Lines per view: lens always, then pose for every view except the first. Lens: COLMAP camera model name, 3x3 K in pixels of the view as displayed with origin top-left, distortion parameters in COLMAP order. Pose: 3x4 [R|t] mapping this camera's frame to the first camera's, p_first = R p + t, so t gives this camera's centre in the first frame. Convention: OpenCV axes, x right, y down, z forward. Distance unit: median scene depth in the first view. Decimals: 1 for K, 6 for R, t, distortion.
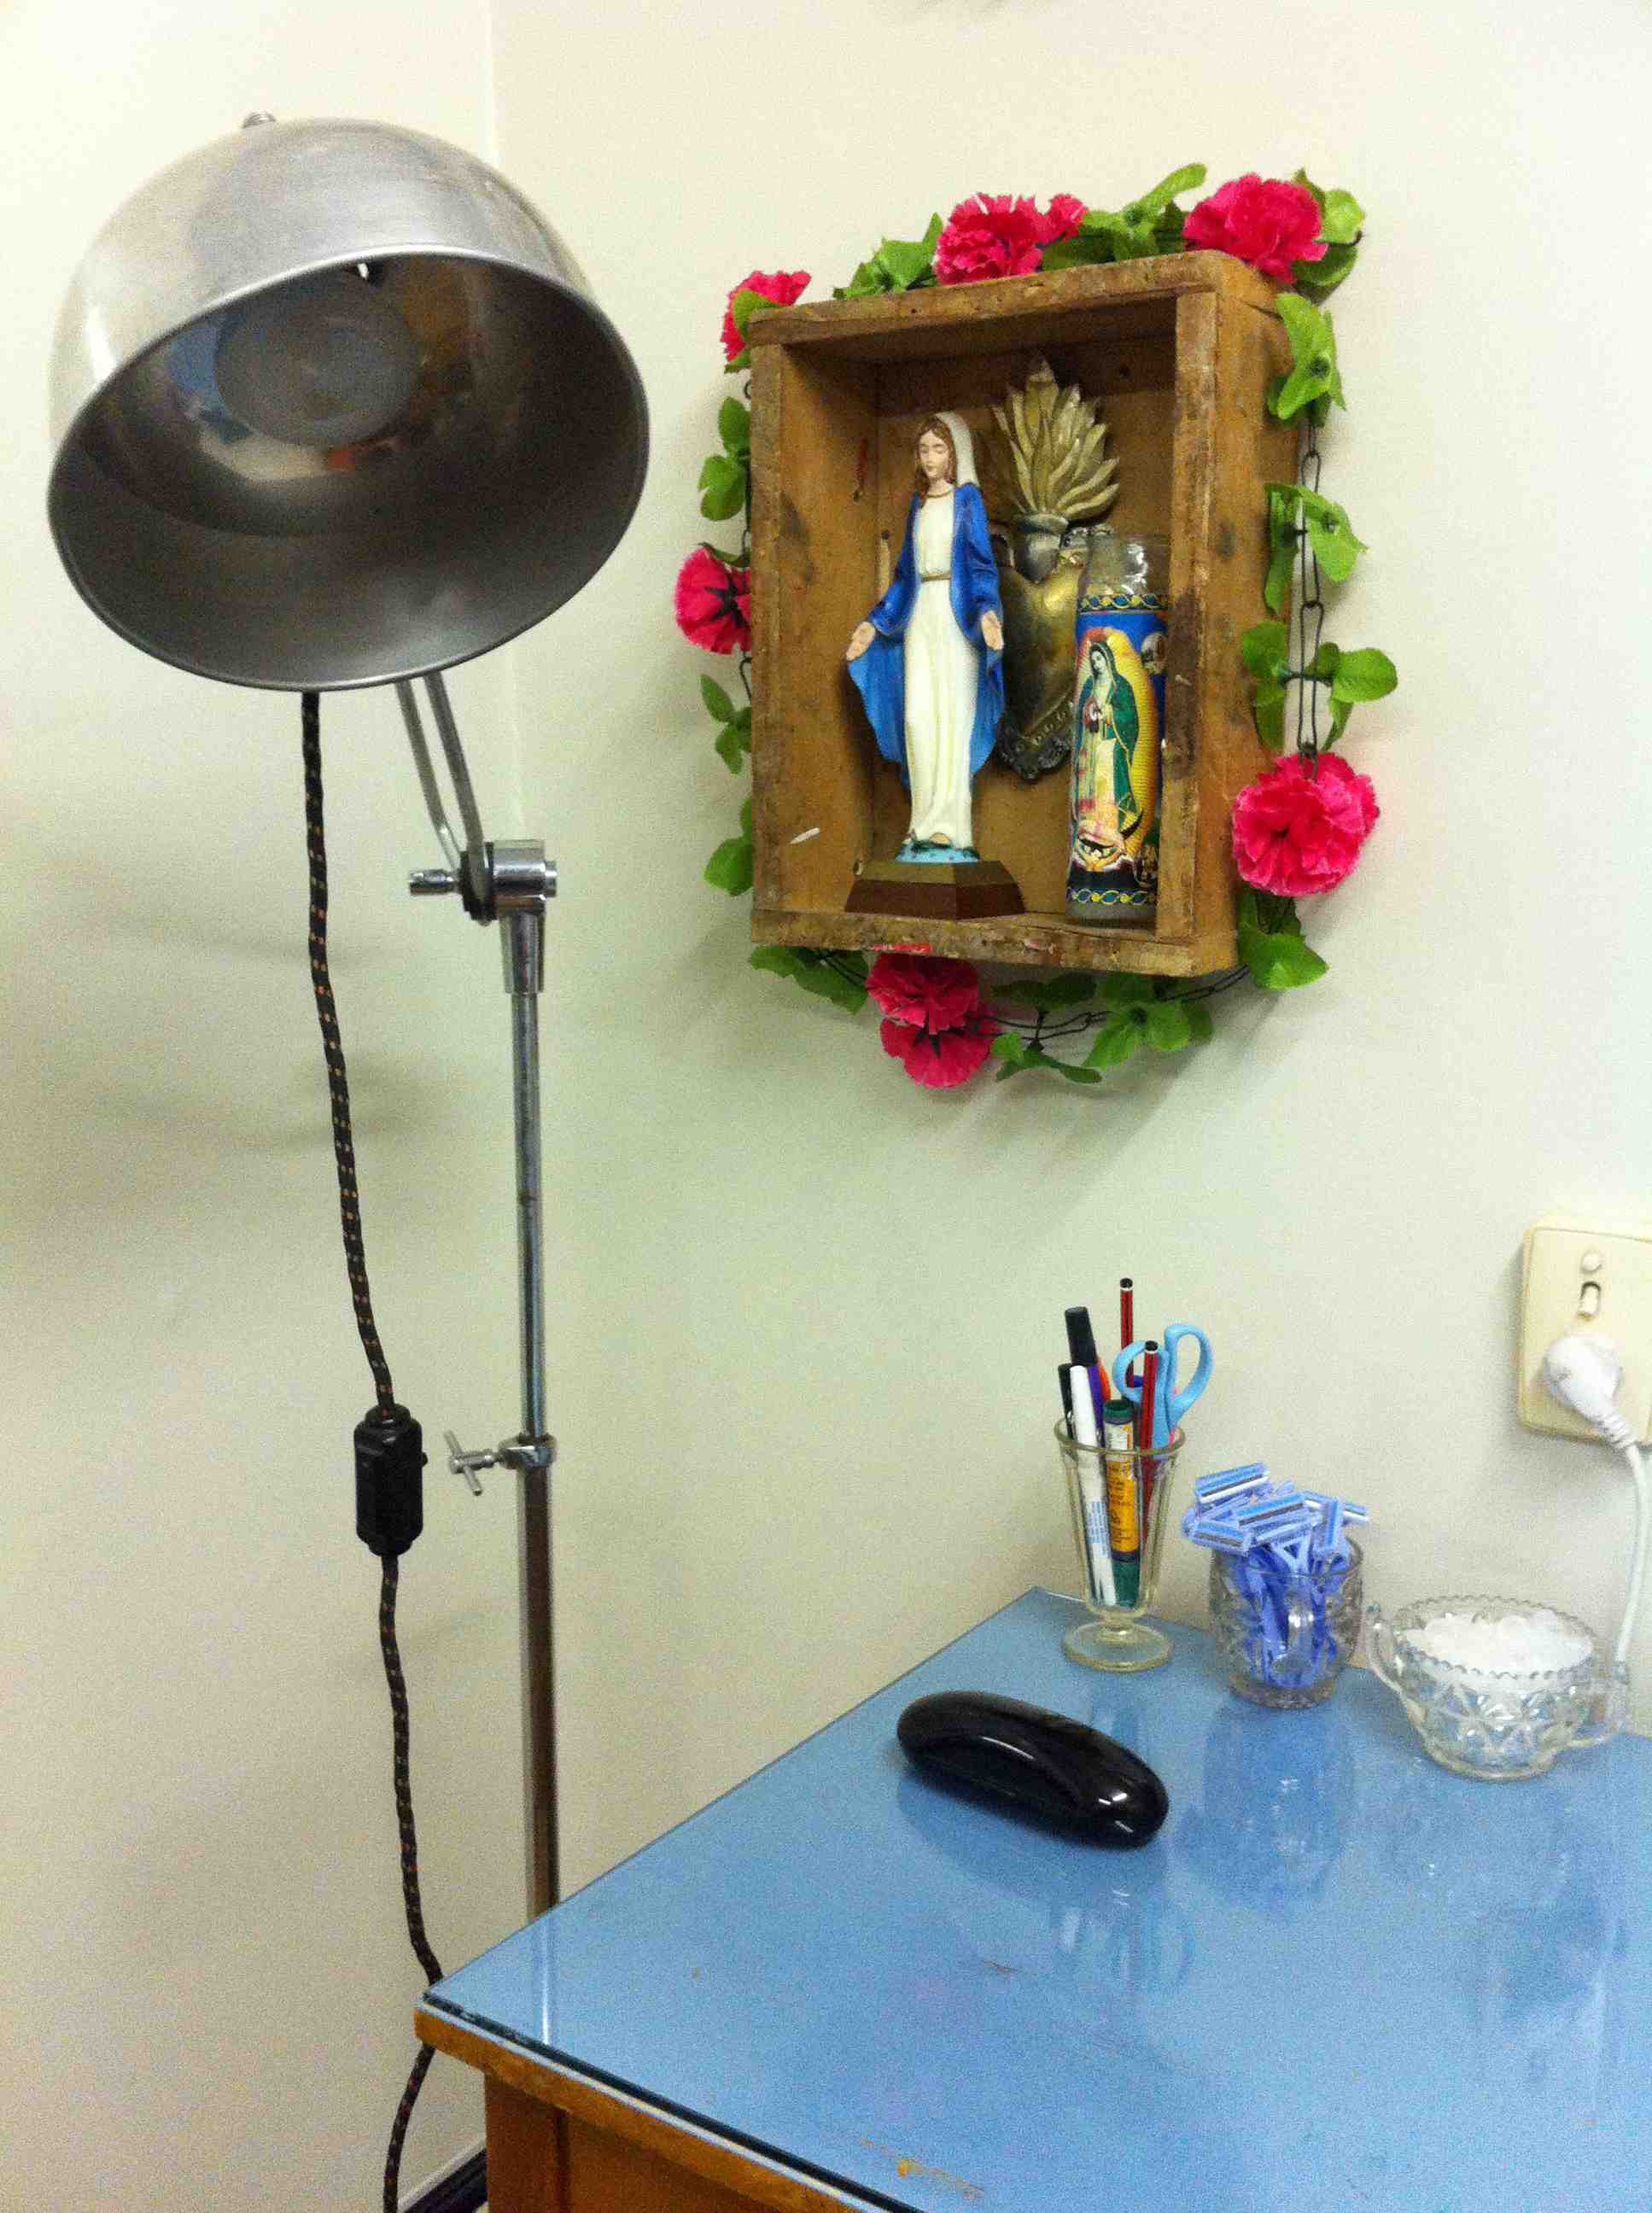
lens RADIAL K [[2191.2, 0, 826.0], [0, 2191.2, 1106.5], [0, 0, 1]] dist [0.136080, -0.481422]
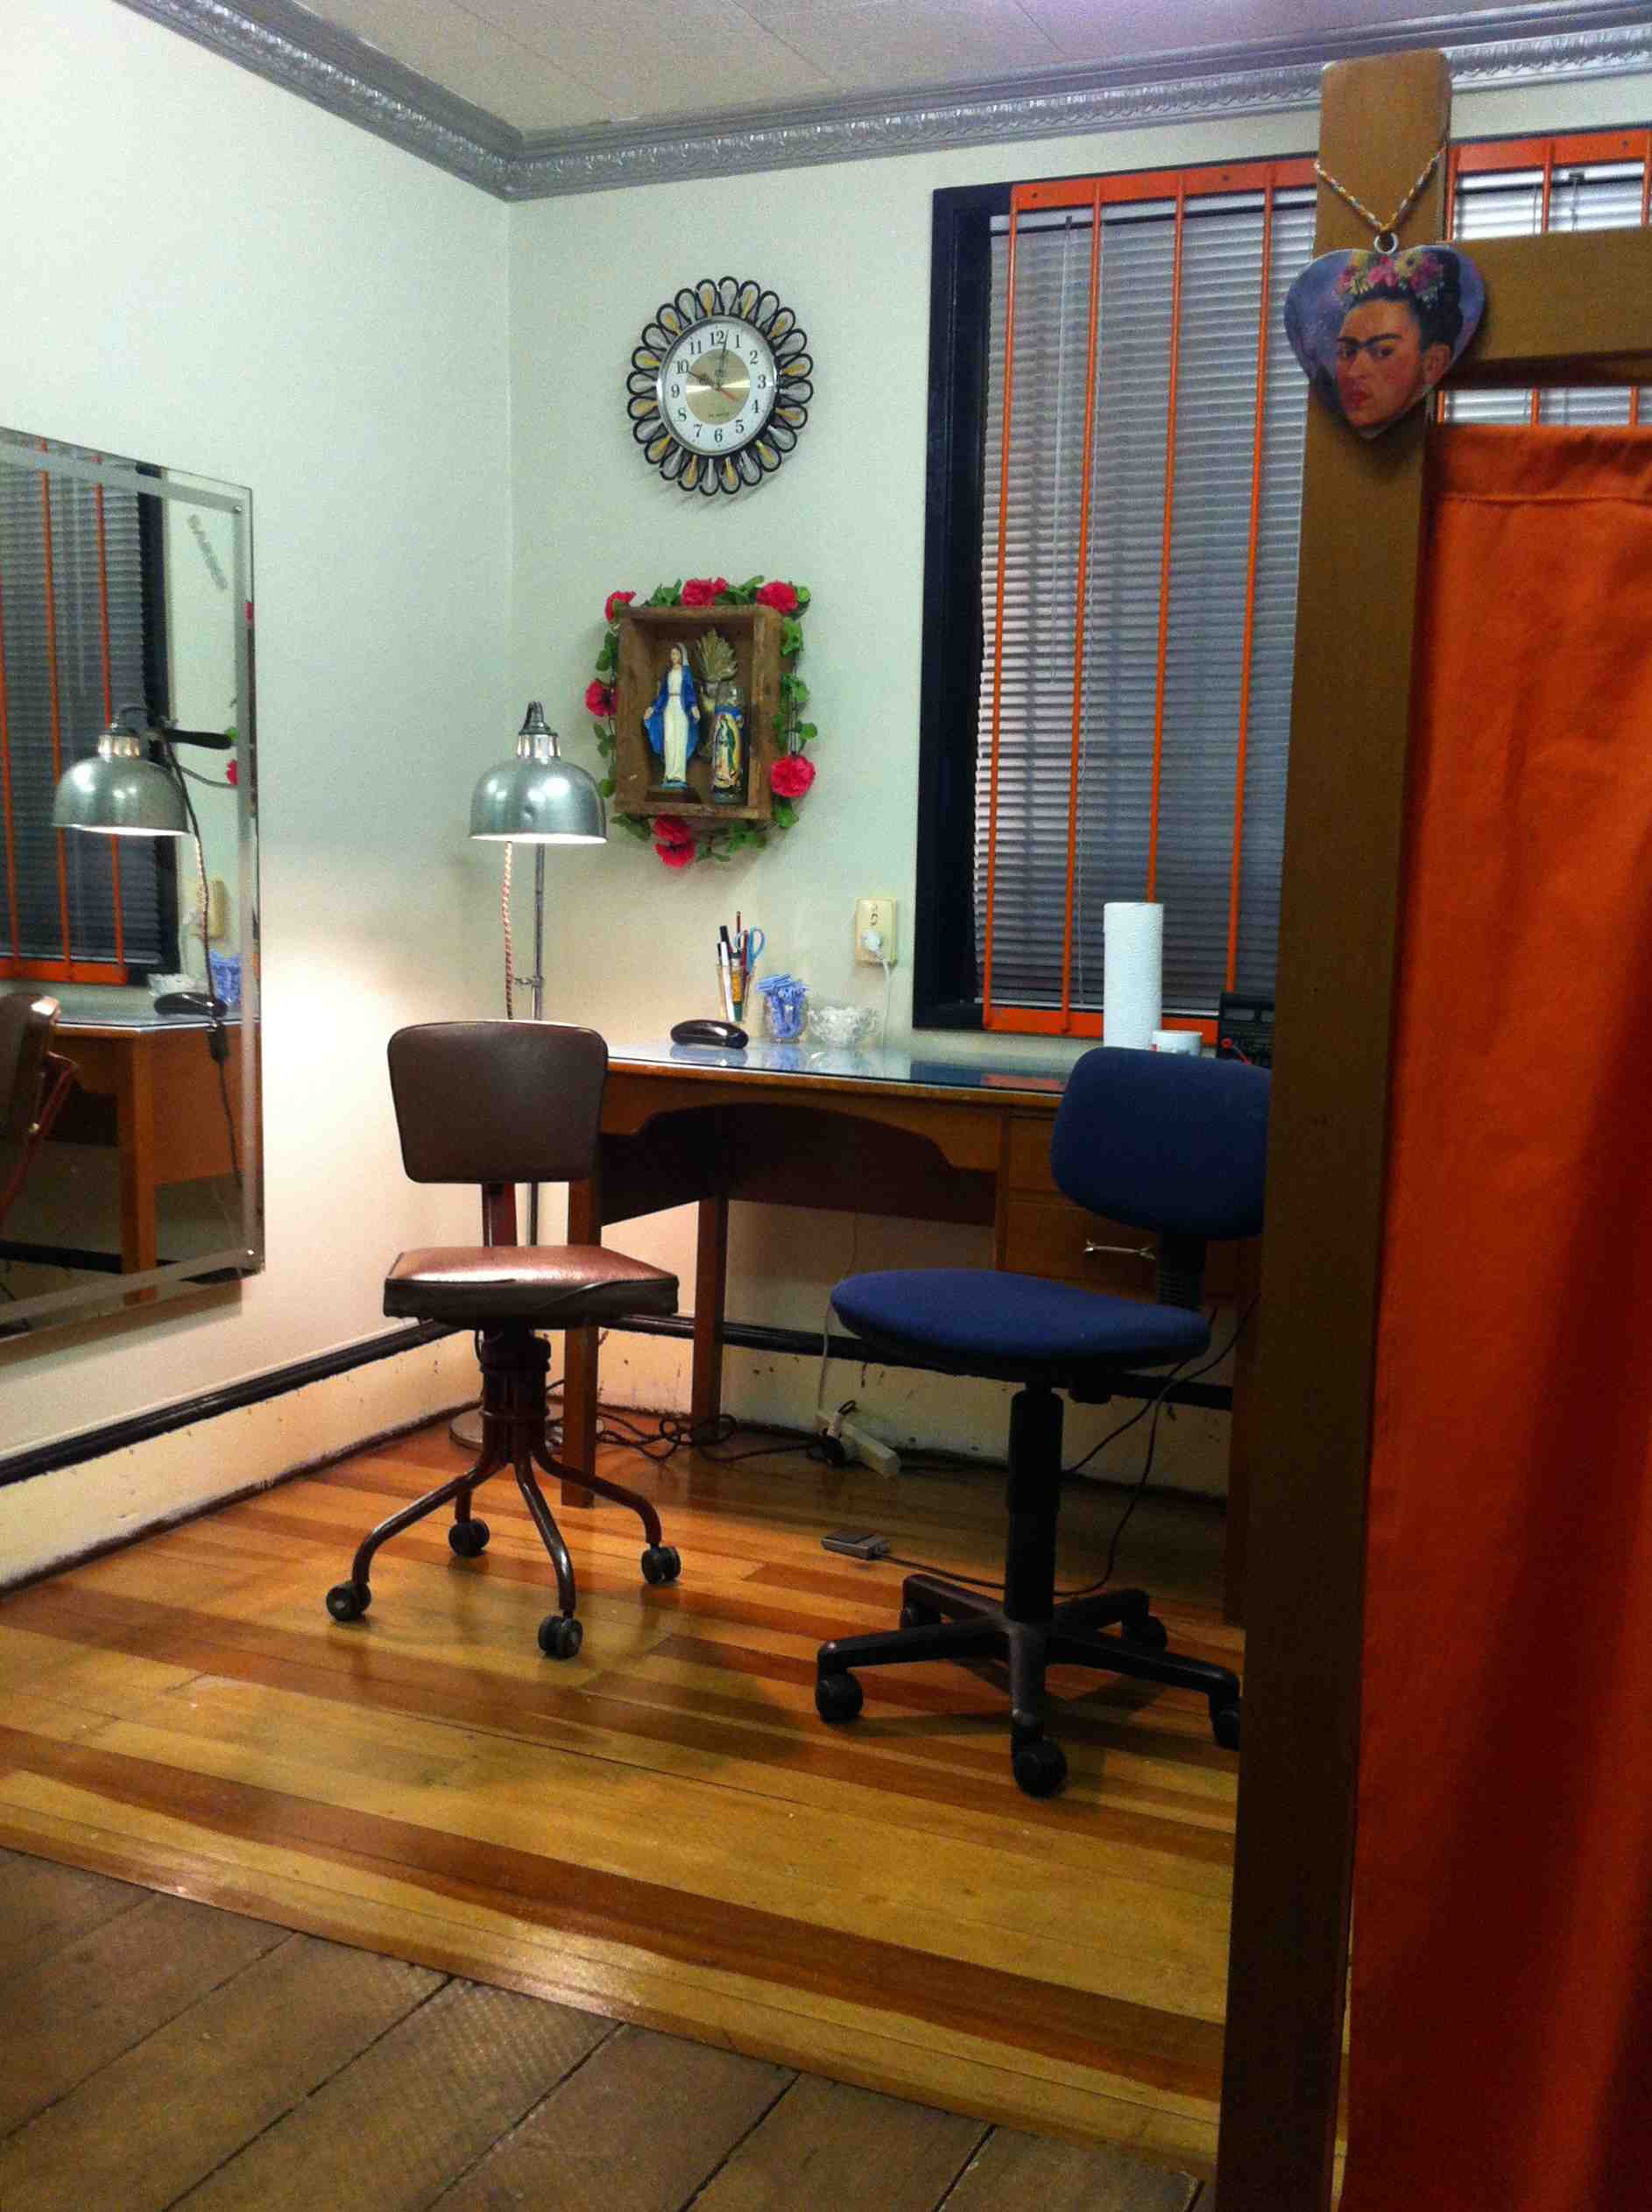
lens RADIAL K [[2218.7, 0, 854.5], [0, 2218.7, 1134.0], [0, 0, 1]] dist [0.166895, -0.506089]
pose [[0.982036, 0.013644, 0.188201, -0.304173], [-0.005970, 0.999130, -0.041282, 0.531463], [-0.188601, 0.039417, 0.981263, -2.211129]]
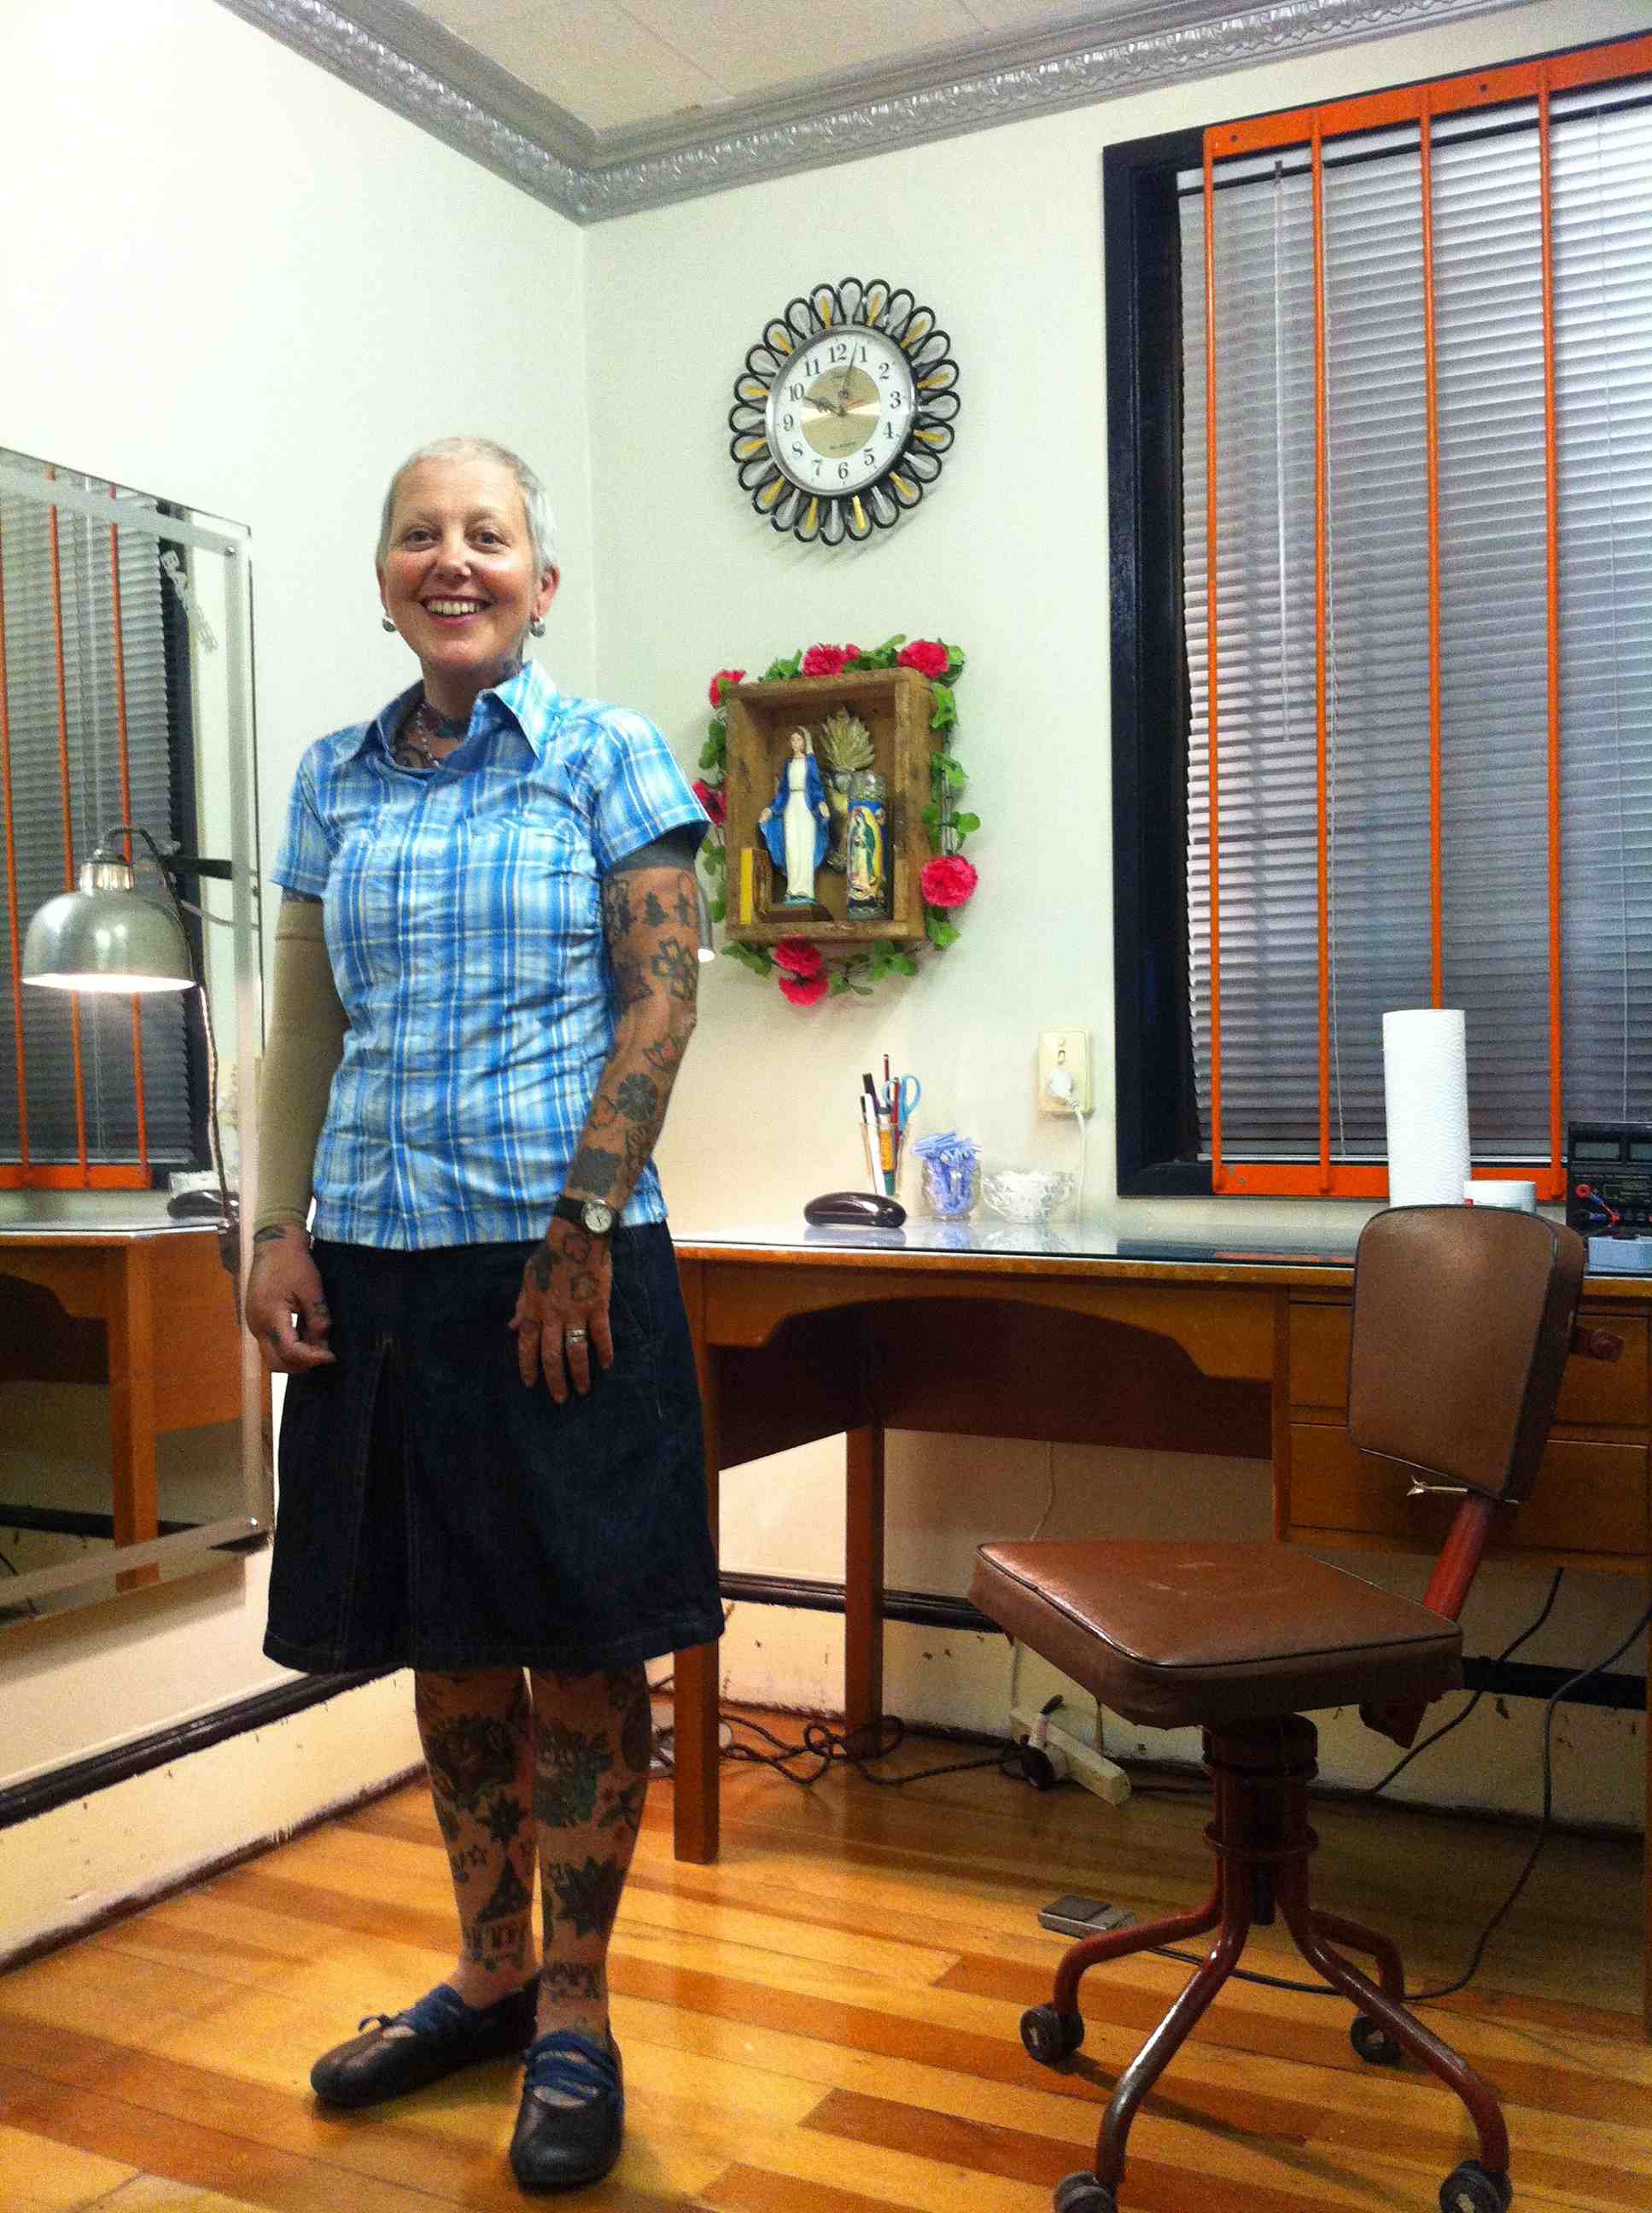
lens RADIAL K [[2191.2, 0, 826.0], [0, 2191.2, 1106.5], [0, 0, 1]] dist [0.136080, -0.481422]
pose [[0.992891, -0.003107, 0.118990, -0.228026], [0.021628, 0.987729, -0.154673, 0.515896], [-0.117050, 0.156147, 0.980774, -1.429217]]
